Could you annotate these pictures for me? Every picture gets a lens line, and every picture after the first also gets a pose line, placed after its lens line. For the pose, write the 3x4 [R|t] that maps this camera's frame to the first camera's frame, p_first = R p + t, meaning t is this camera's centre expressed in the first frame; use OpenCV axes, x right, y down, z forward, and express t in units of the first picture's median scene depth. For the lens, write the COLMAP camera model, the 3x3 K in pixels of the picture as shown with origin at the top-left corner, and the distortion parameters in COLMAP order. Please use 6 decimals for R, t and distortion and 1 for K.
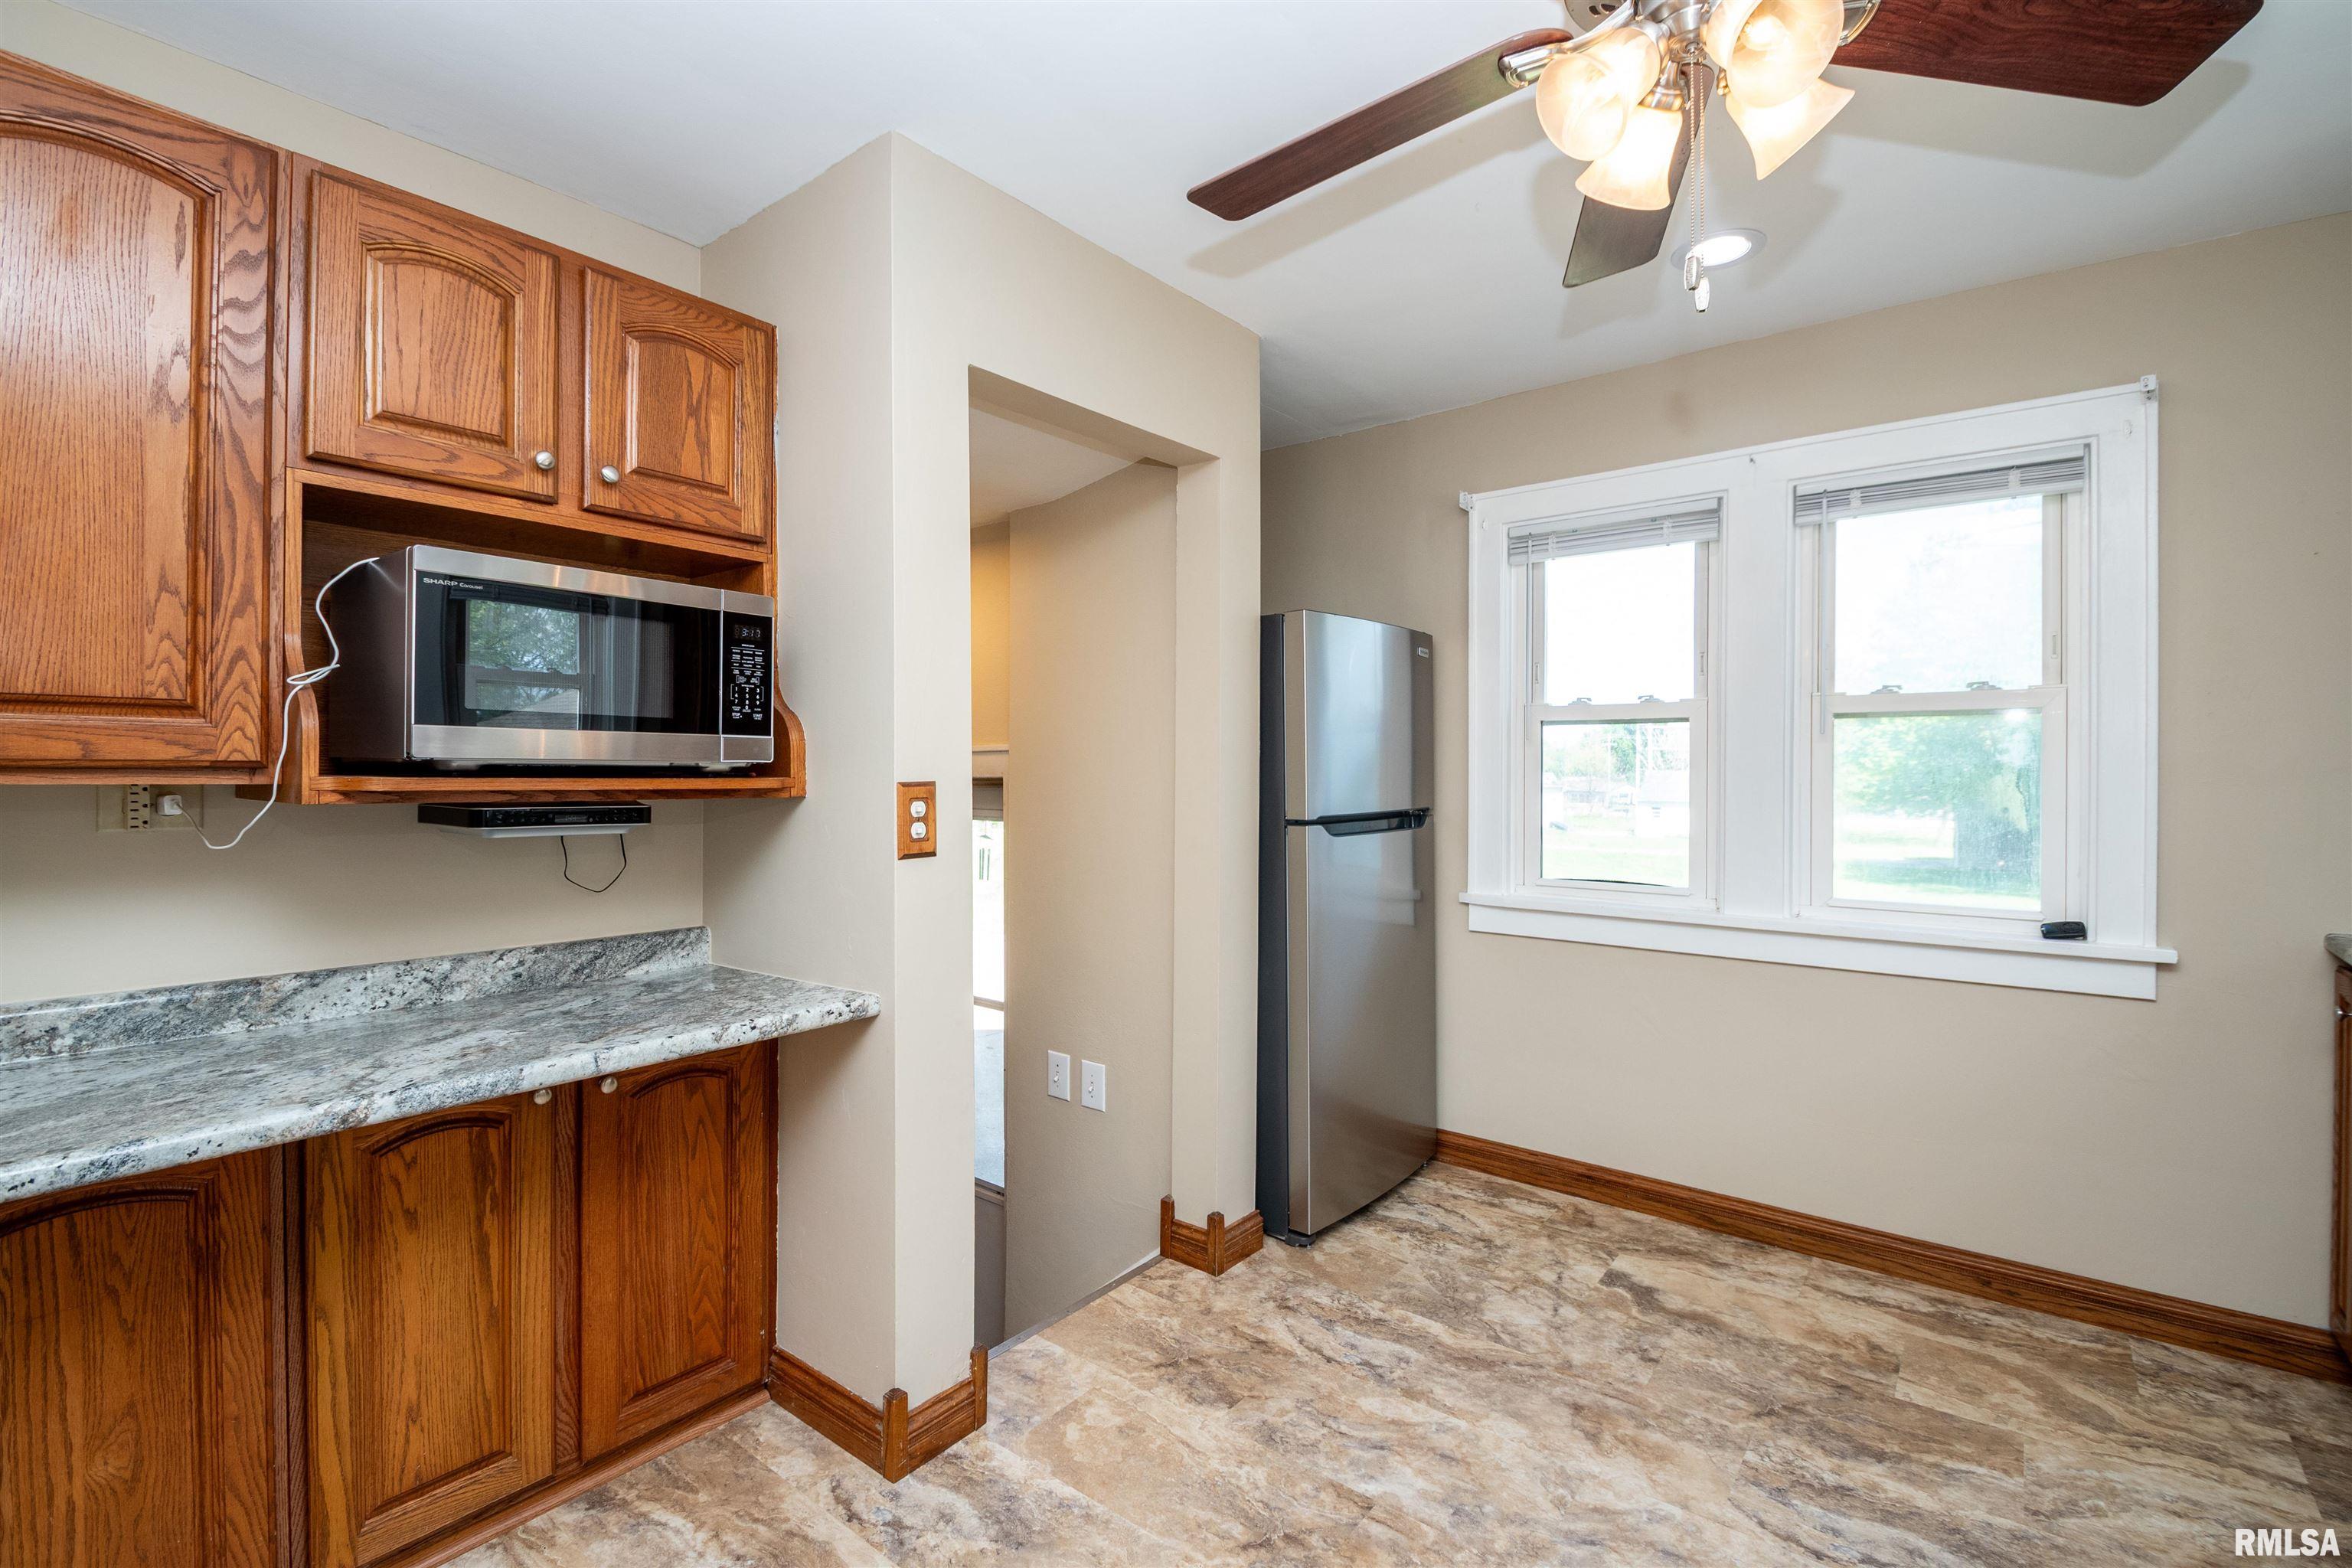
lens RADIAL K [[1052.3, 0, 1149.9], [0, 1052.3, 764.3], [0, 0, 1]] dist [0.003202, -0.014583]
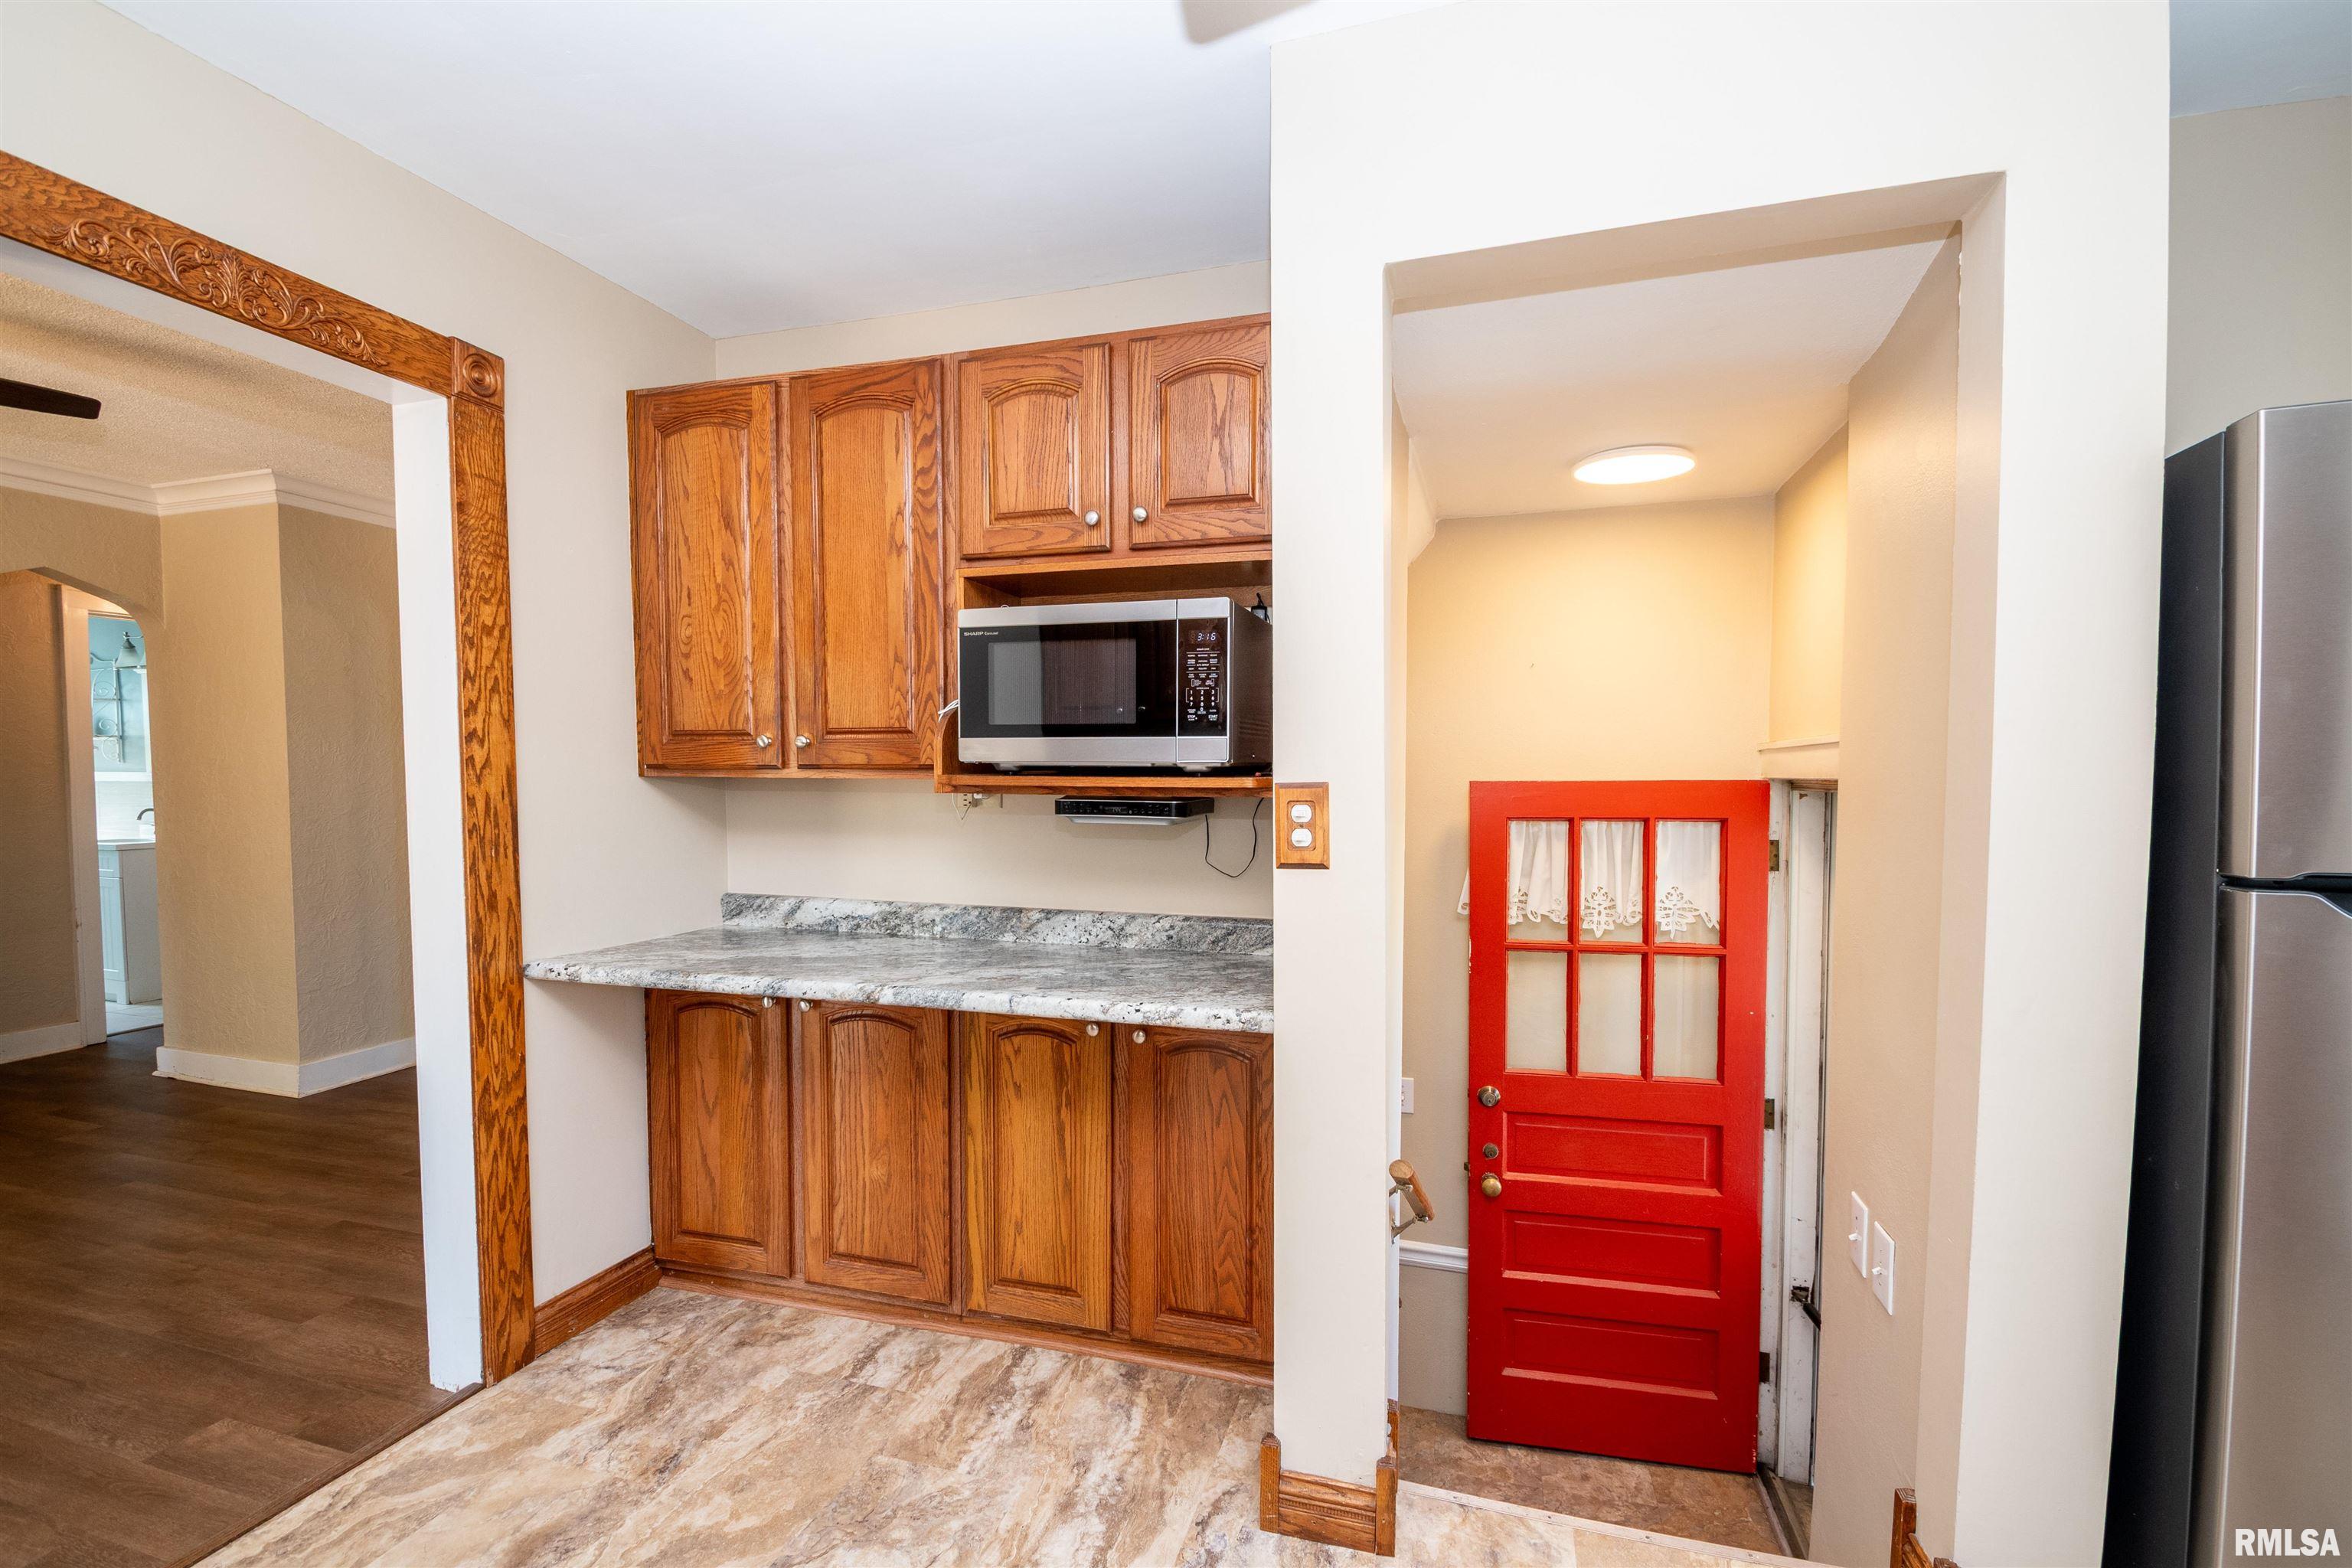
lens RADIAL K [[1032.2, 0, 1167.0], [0, 1032.2, 812.8], [0, 0, 1]] dist [-0.005754, -0.001124]
pose [[0.368183, 0.036380, -0.929041, 0.574177], [0.005732, 0.999126, 0.041396, 0.005778], [0.929736, -0.020567, 0.367653, 0.615219]]
